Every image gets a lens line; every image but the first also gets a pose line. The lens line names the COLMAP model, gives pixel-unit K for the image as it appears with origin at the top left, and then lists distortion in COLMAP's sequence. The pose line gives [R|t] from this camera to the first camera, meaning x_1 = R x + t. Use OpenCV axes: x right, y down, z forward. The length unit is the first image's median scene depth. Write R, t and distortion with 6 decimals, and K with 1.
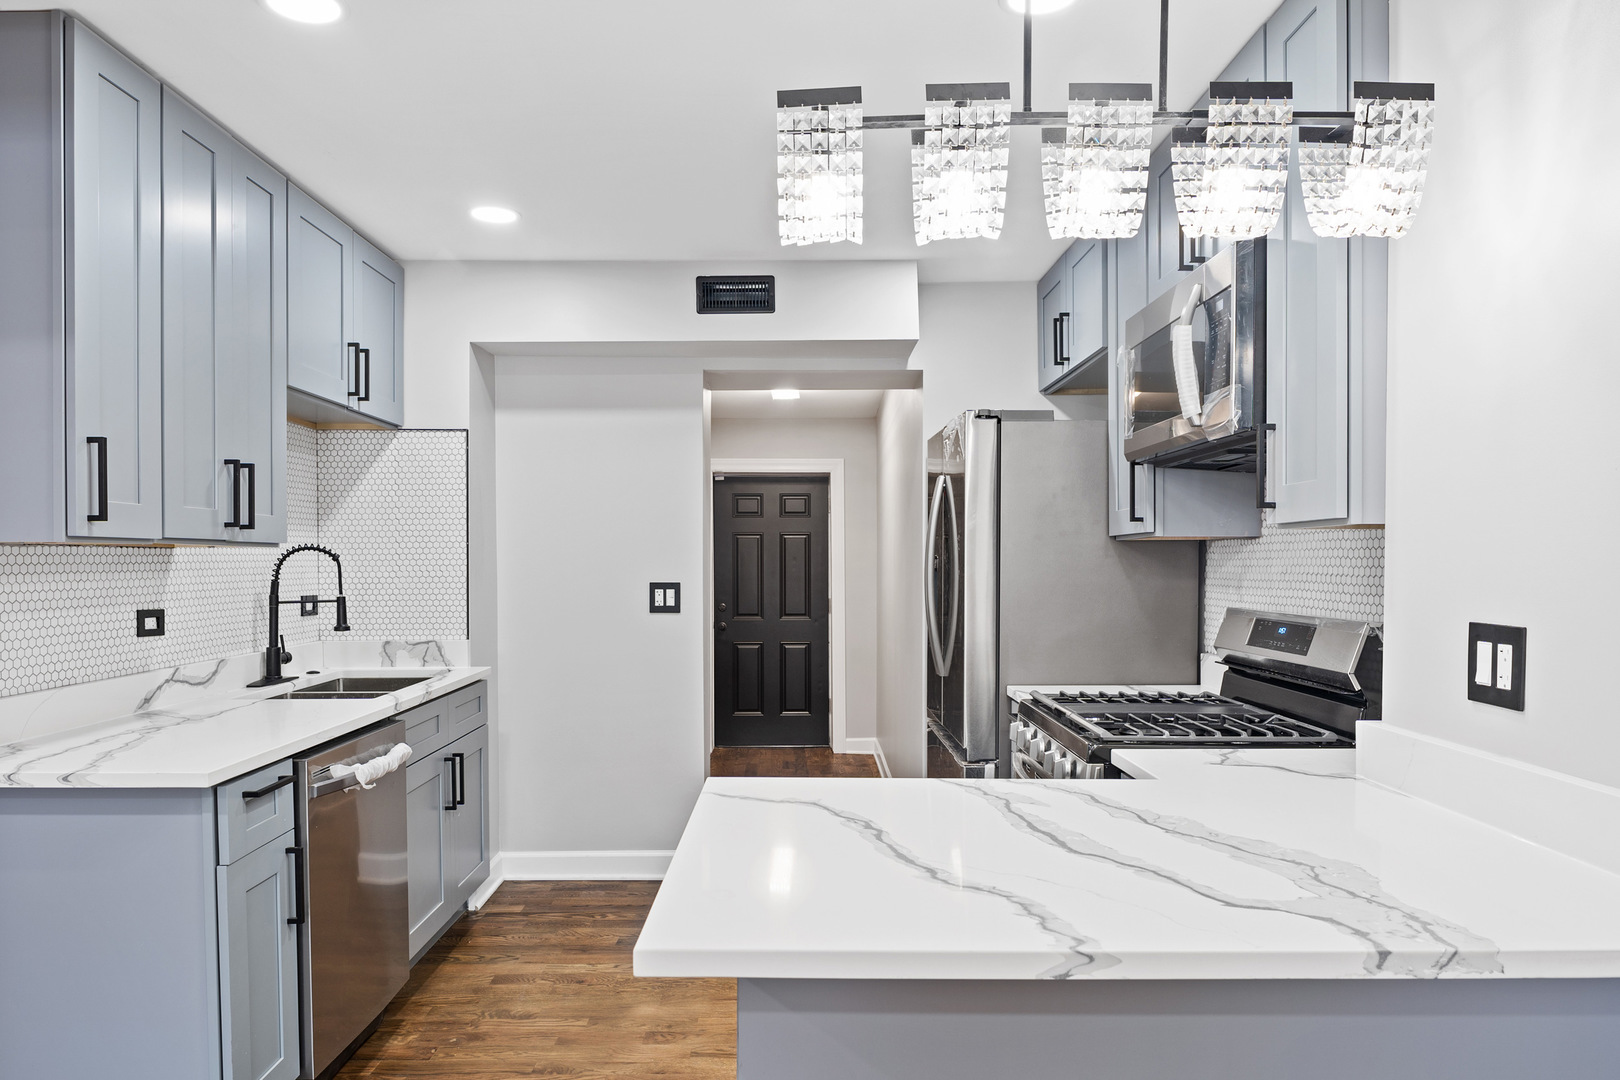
lens RADIAL K [[1066.8, 0, 812.0], [0, 1066.8, 581.8], [0, 0, 1]] dist [-0.000187, -0.000150]
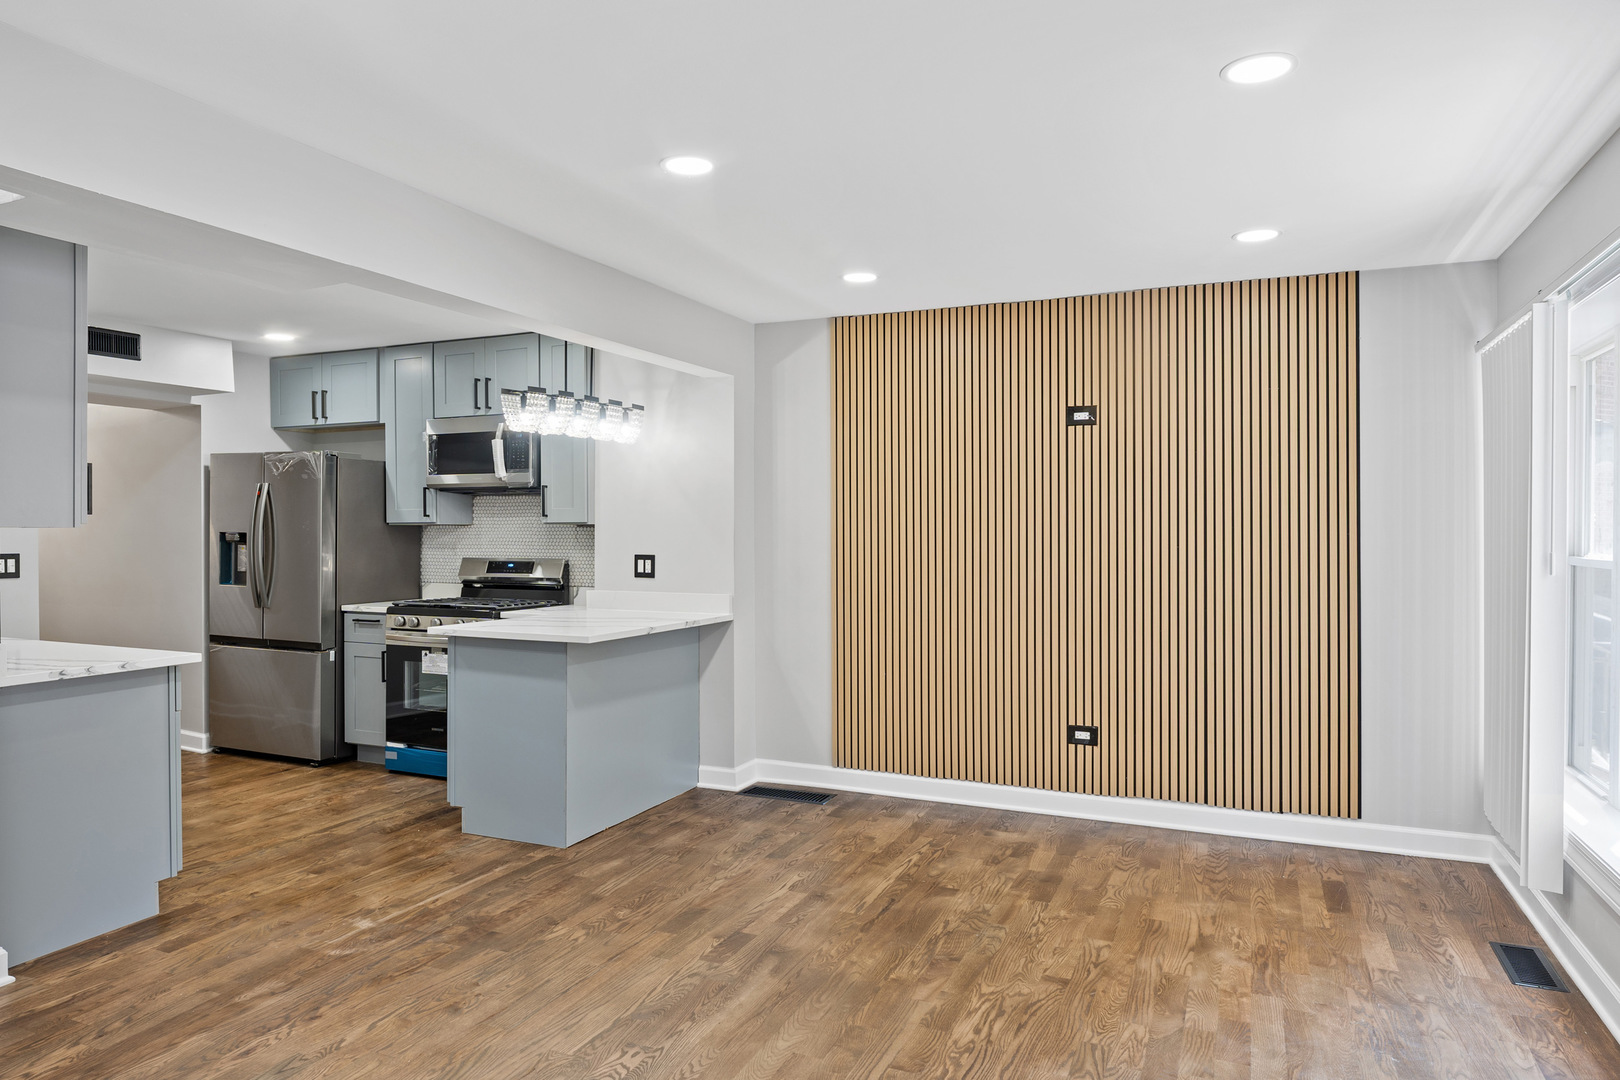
lens RADIAL K [[1019.3, 0, 816.2], [0, 1019.3, 549.3], [0, 0, 1]] dist [0.000750, 0.000033]
pose [[0.388420, -0.014311, 0.921371, -1.075851], [0.016334, 0.999829, 0.008644, 0.000899], [-0.921338, 0.011692, 0.388587, -0.399080]]
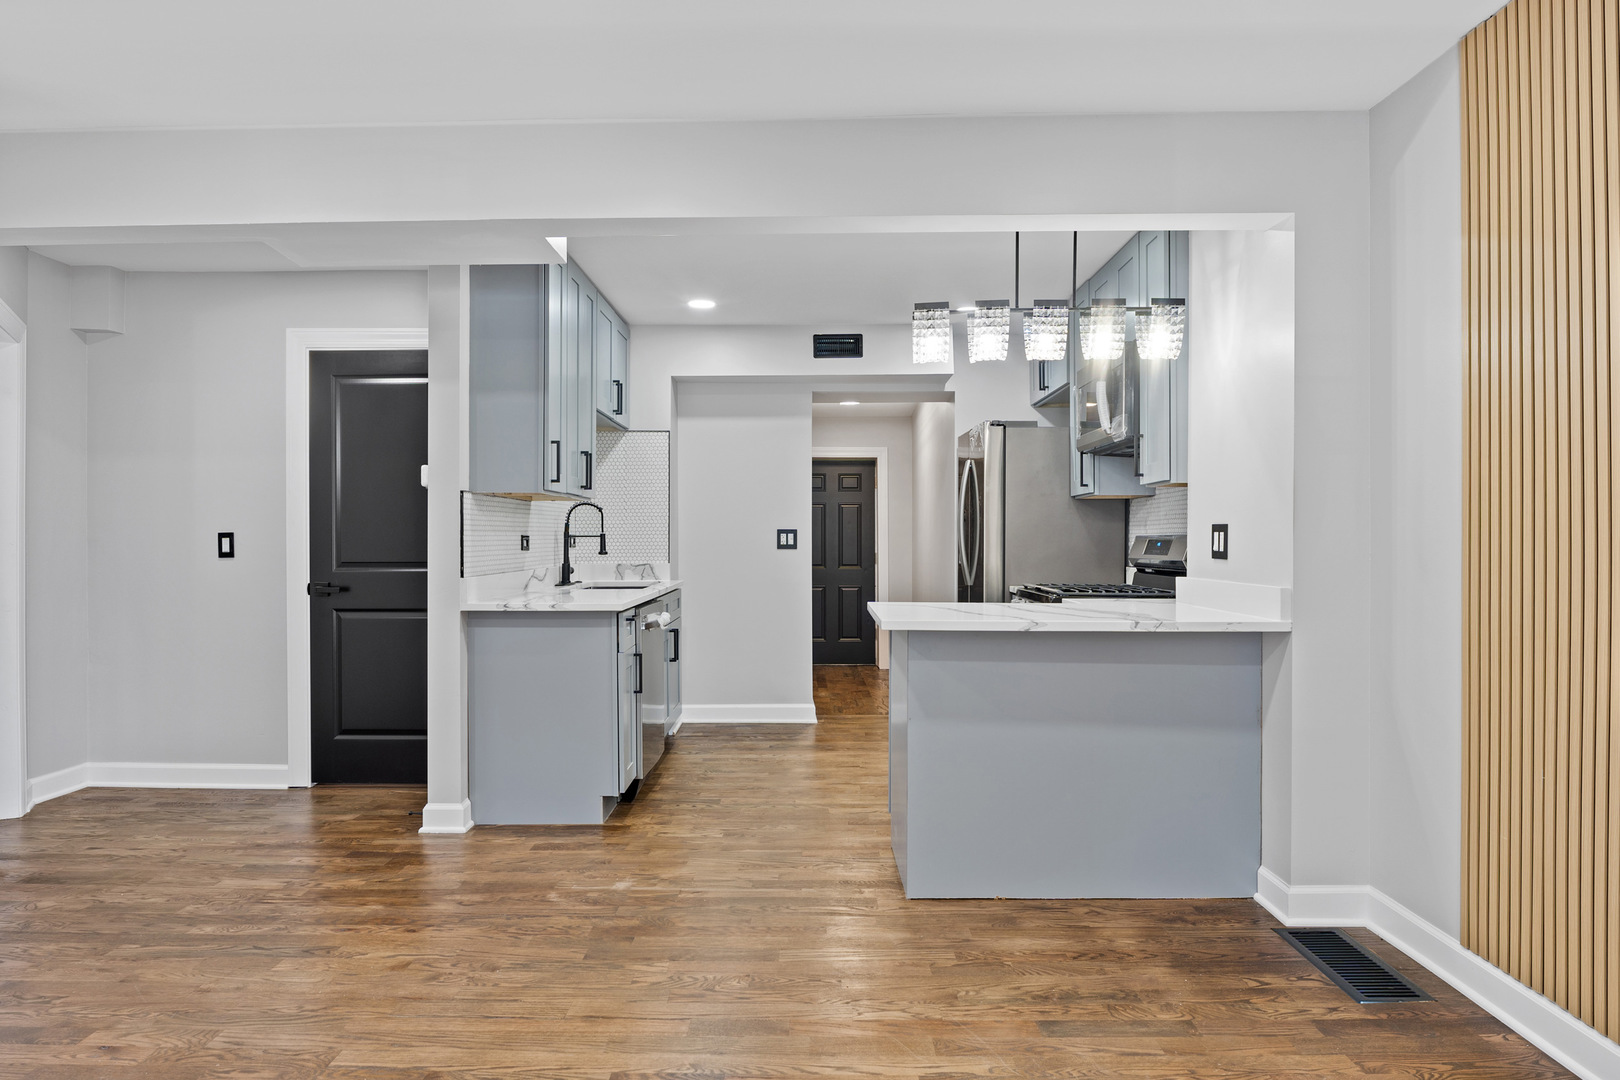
lens RADIAL K [[1019.3, 0, 816.2], [0, 1019.3, 549.3], [0, 0, 1]] dist [0.000750, 0.000033]
pose [[0.999964, 0.001120, -0.008357, -0.104874], [-0.001219, 0.999930, -0.011747, 0.058620], [0.008343, 0.011757, 0.999896, -0.588892]]
